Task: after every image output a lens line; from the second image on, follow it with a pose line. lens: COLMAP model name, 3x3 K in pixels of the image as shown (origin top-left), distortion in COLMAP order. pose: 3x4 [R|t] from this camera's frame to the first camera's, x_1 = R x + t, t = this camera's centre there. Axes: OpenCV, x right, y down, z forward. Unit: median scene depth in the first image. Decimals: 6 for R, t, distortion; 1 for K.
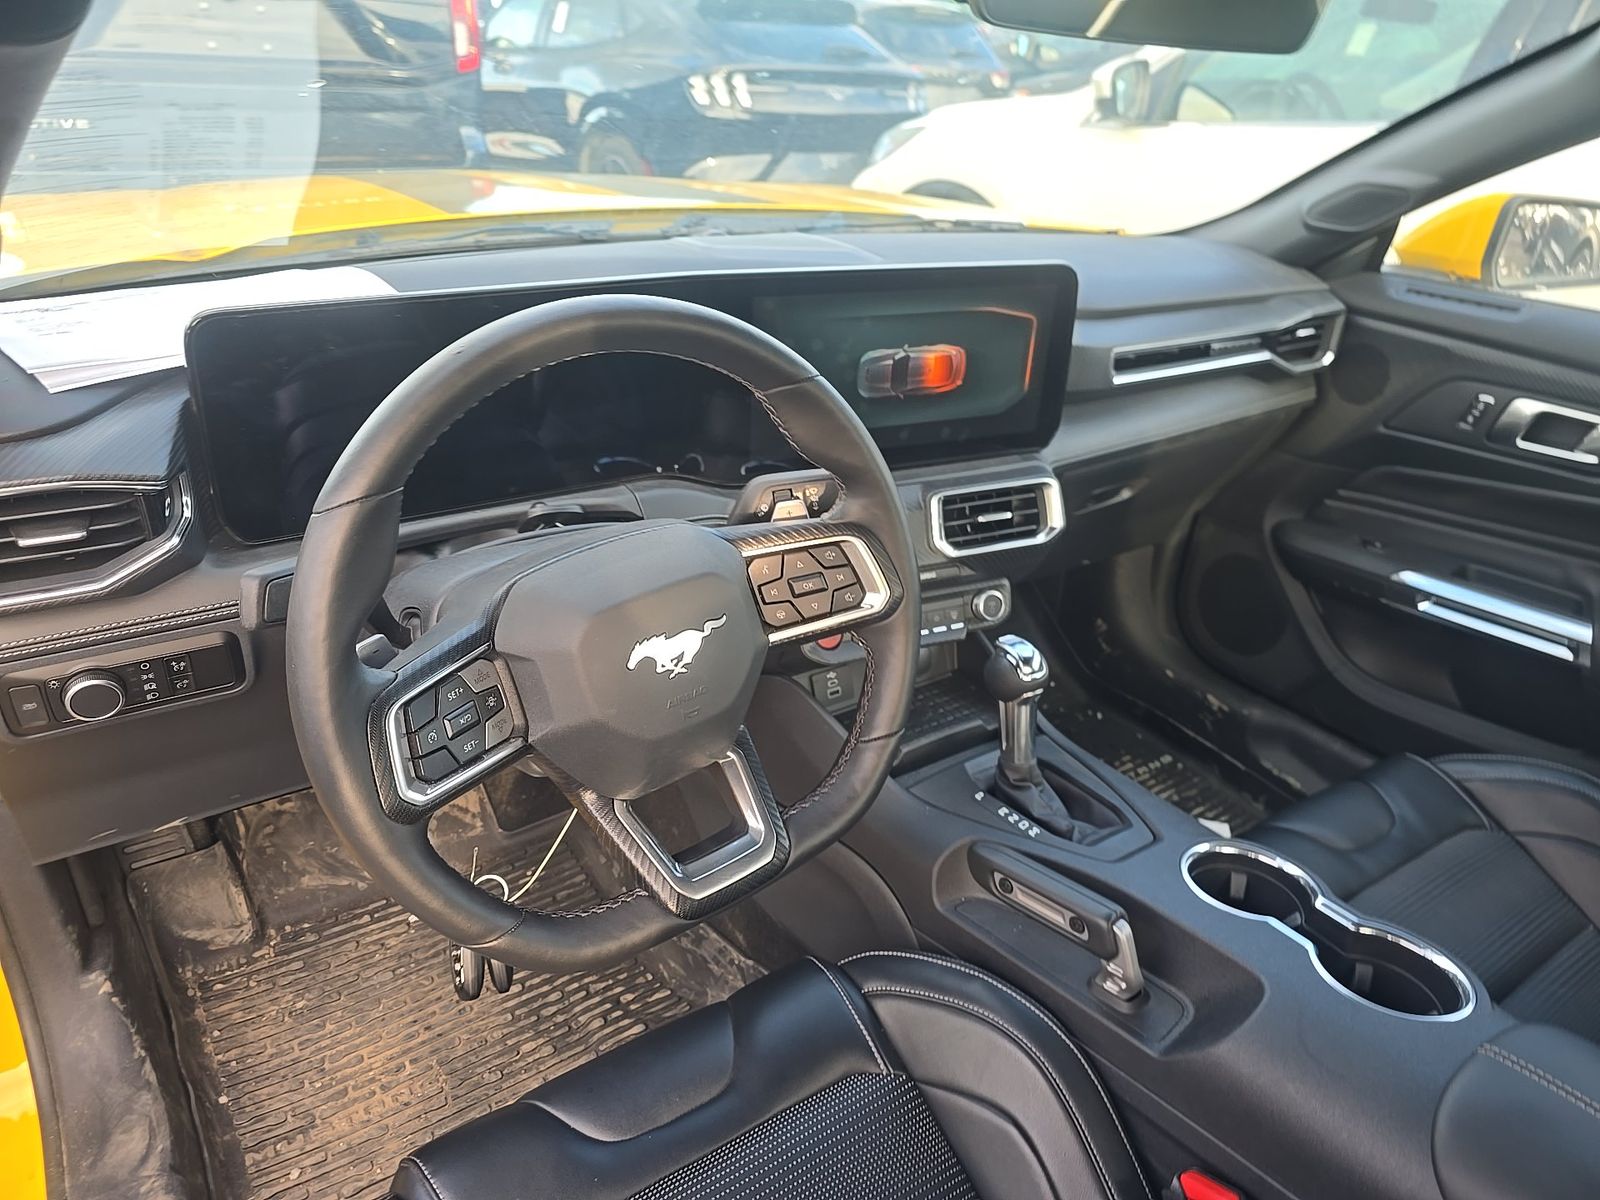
lens RADIAL K [[1117.0, 0, 800.0], [0, 1117.0, 600.0], [0, 0, 1]] dist [0.166200, -0.171529]
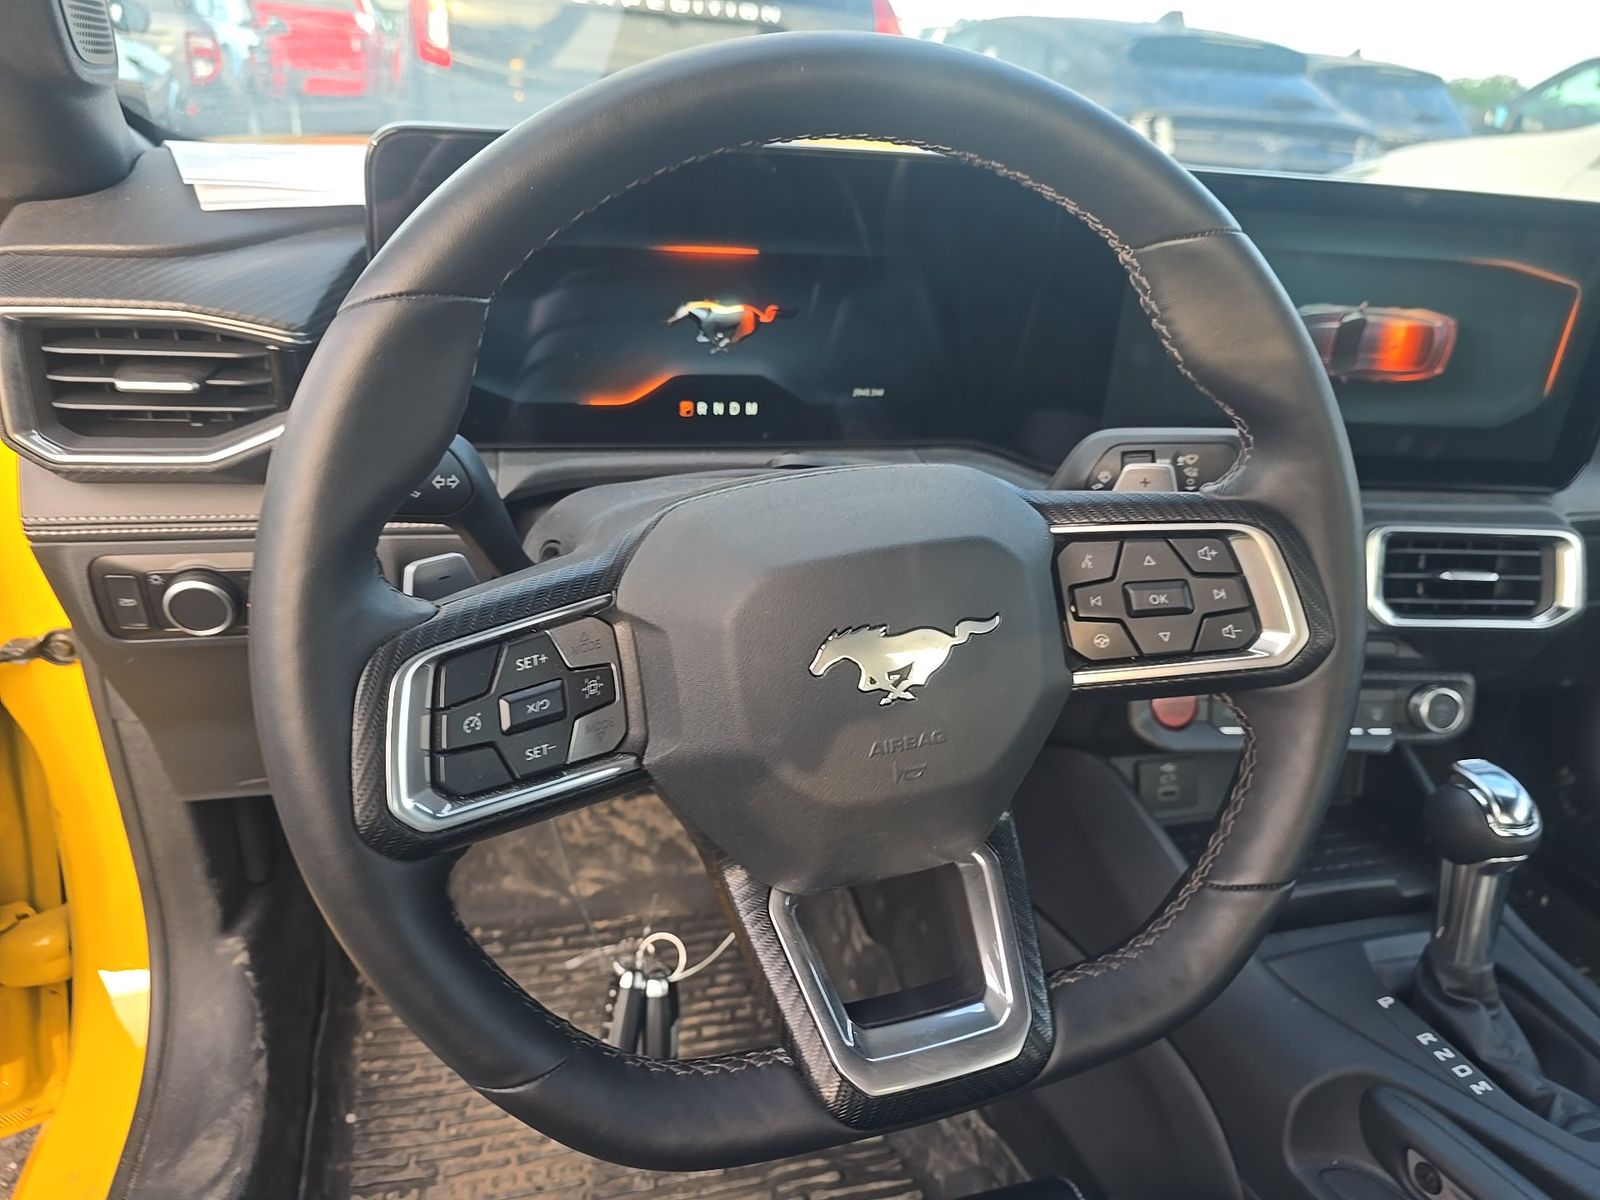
lens RADIAL K [[1156.8, 0, 800.0], [0, 1156.8, 600.0], [0, 0, 1]] dist [0.072295, -0.090492]
pose [[0.945710, 0.153505, -0.286476, 0.003484], [-0.167968, 0.985437, -0.026454, 0.025406], [0.278244, 0.073137, 0.957722, 0.266778]]
